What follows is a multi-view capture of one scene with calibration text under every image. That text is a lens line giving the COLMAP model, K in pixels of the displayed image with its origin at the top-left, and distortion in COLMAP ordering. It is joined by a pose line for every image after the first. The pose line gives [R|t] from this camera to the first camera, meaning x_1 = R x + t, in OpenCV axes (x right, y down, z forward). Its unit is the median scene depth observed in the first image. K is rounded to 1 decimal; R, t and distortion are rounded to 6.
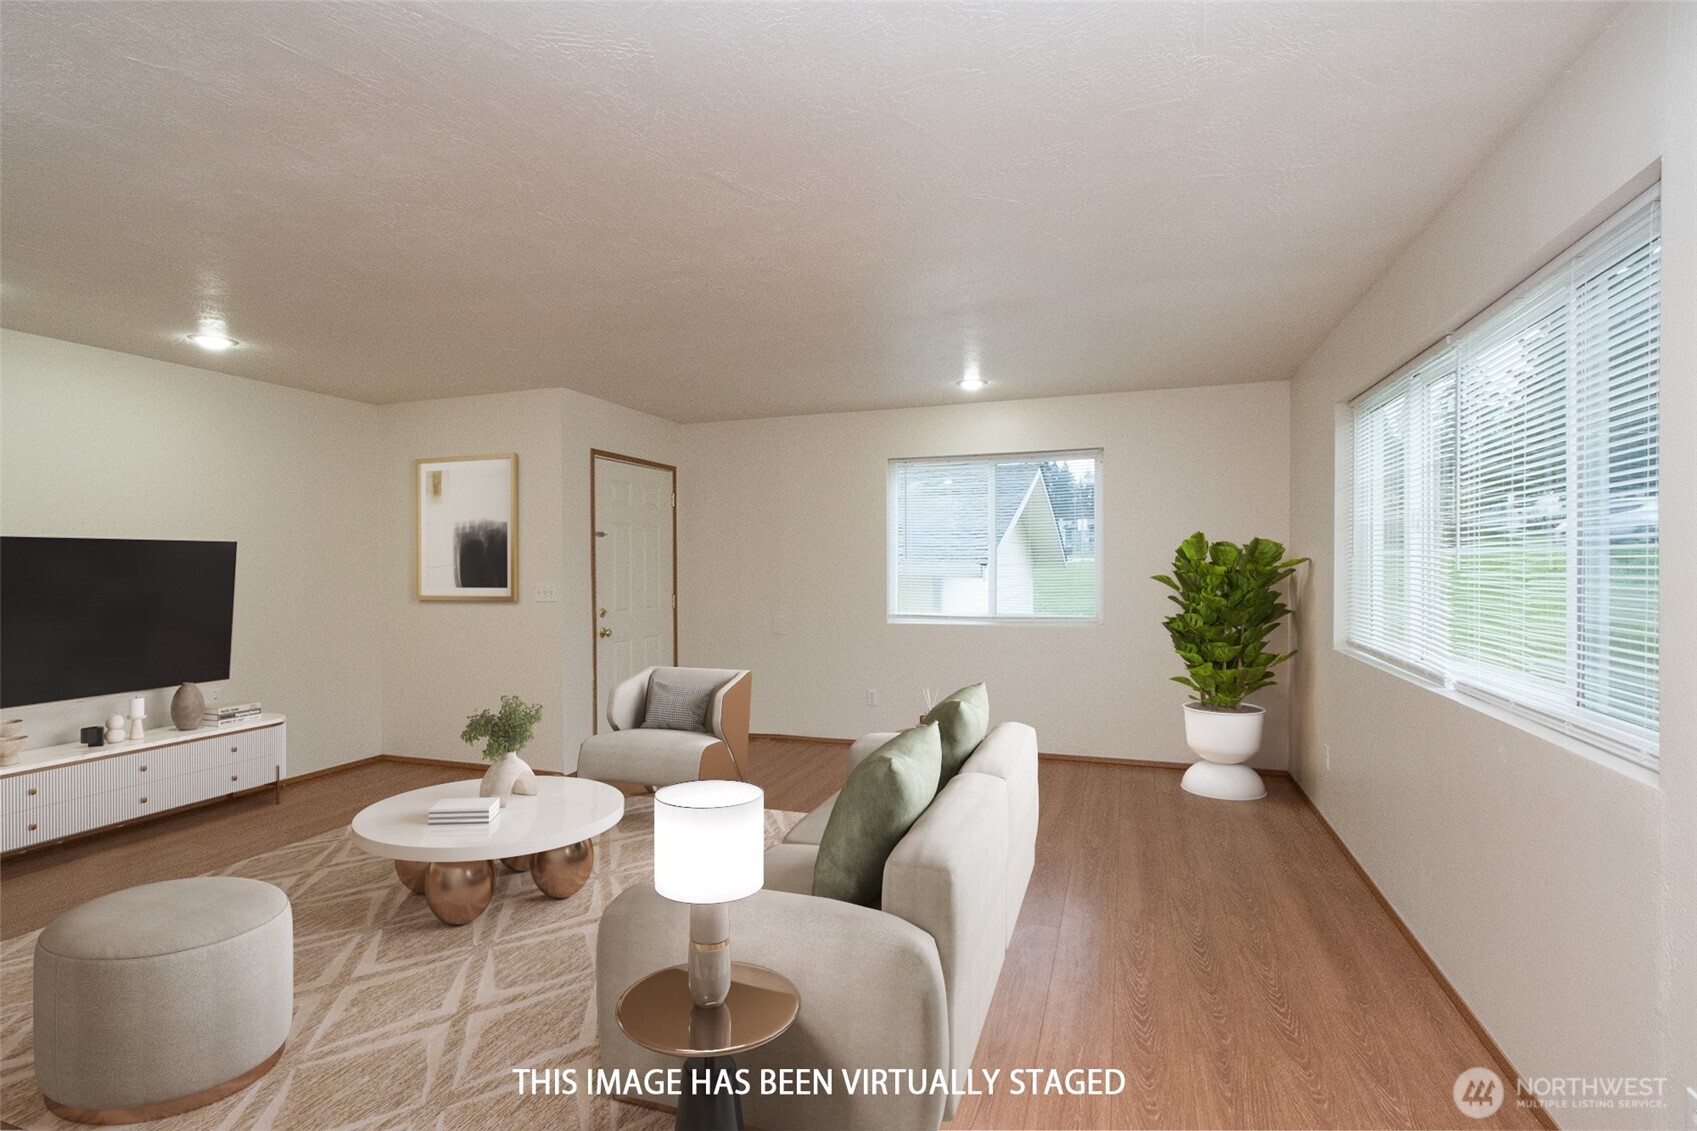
lens RADIAL K [[771.0, 0, 849.0], [0, 771.0, 579.7], [0, 0, 1]] dist [0.001154, 0.000465]
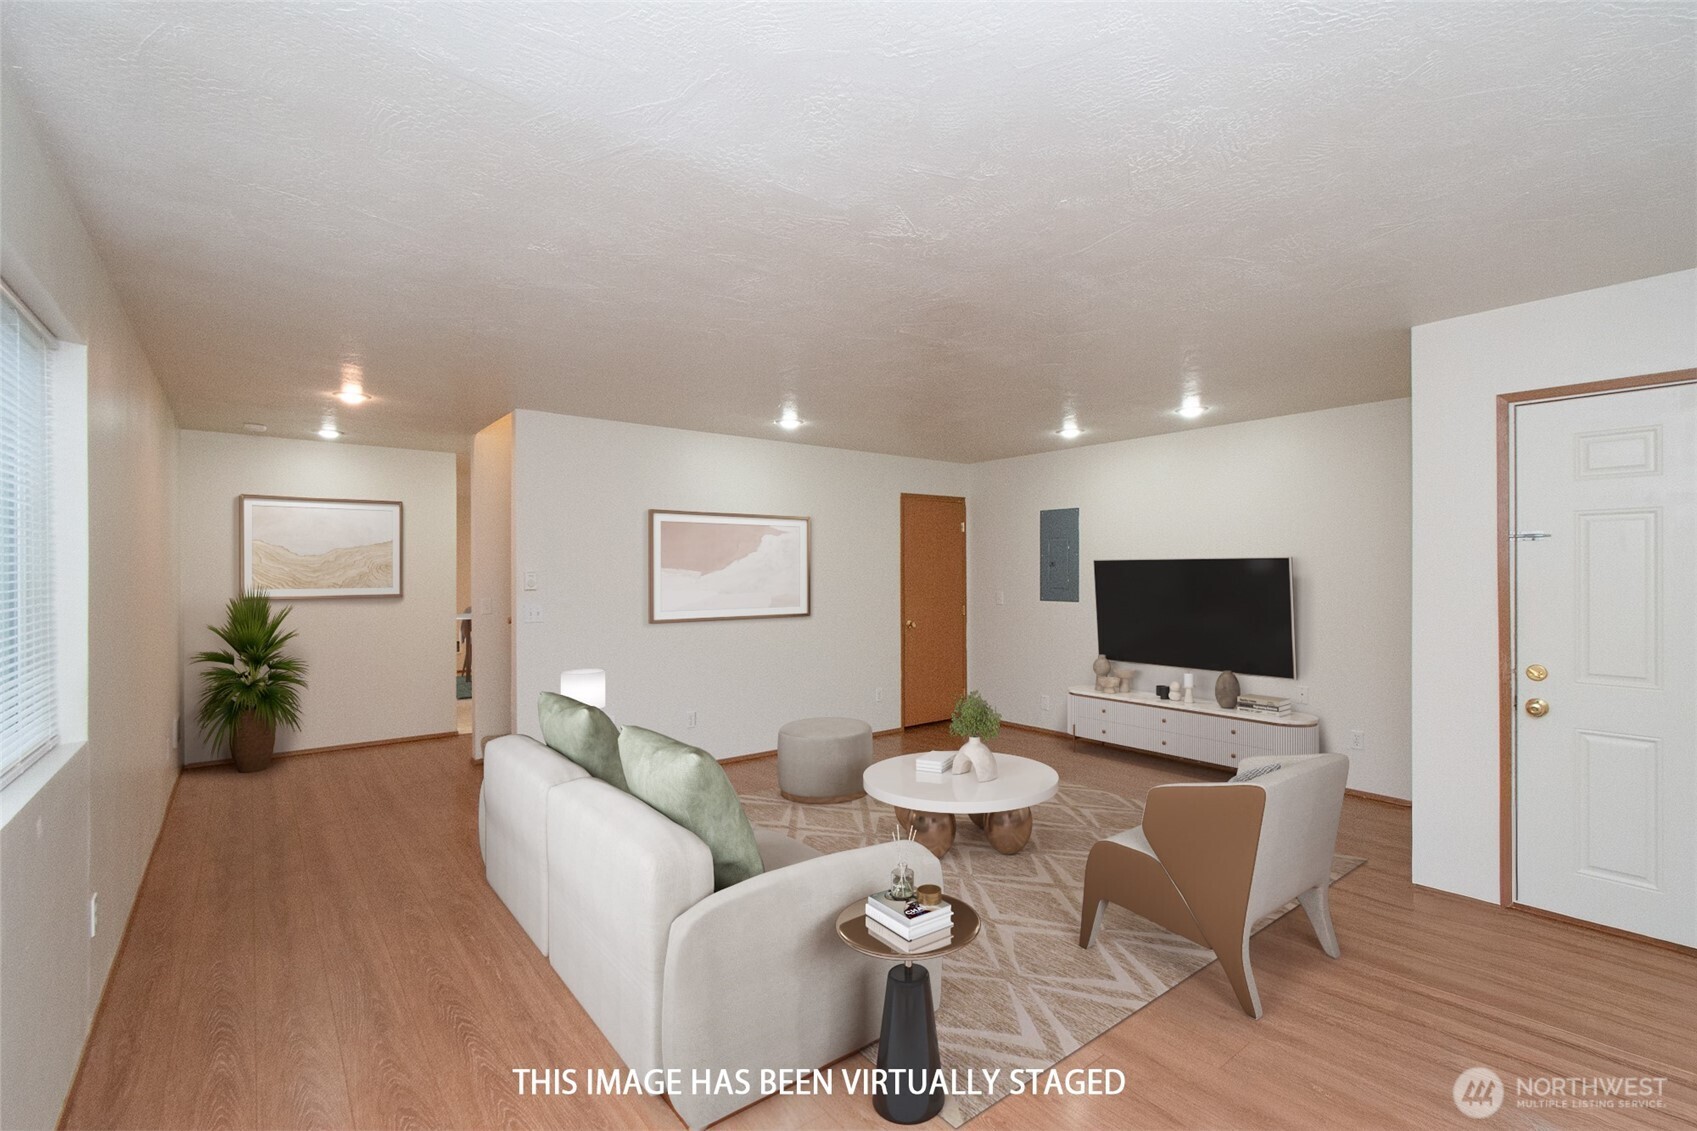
lens RADIAL K [[749.5, 0, 848.5], [0, 749.5, 565.5], [0, 0, 1]] dist [-0.000398, 0.000046]
pose [[-0.528717, 0.003216, -0.848792, 0.600570], [-0.004992, 0.999964, 0.006898, -0.051970], [0.848783, 0.007885, -0.528682, 1.294869]]
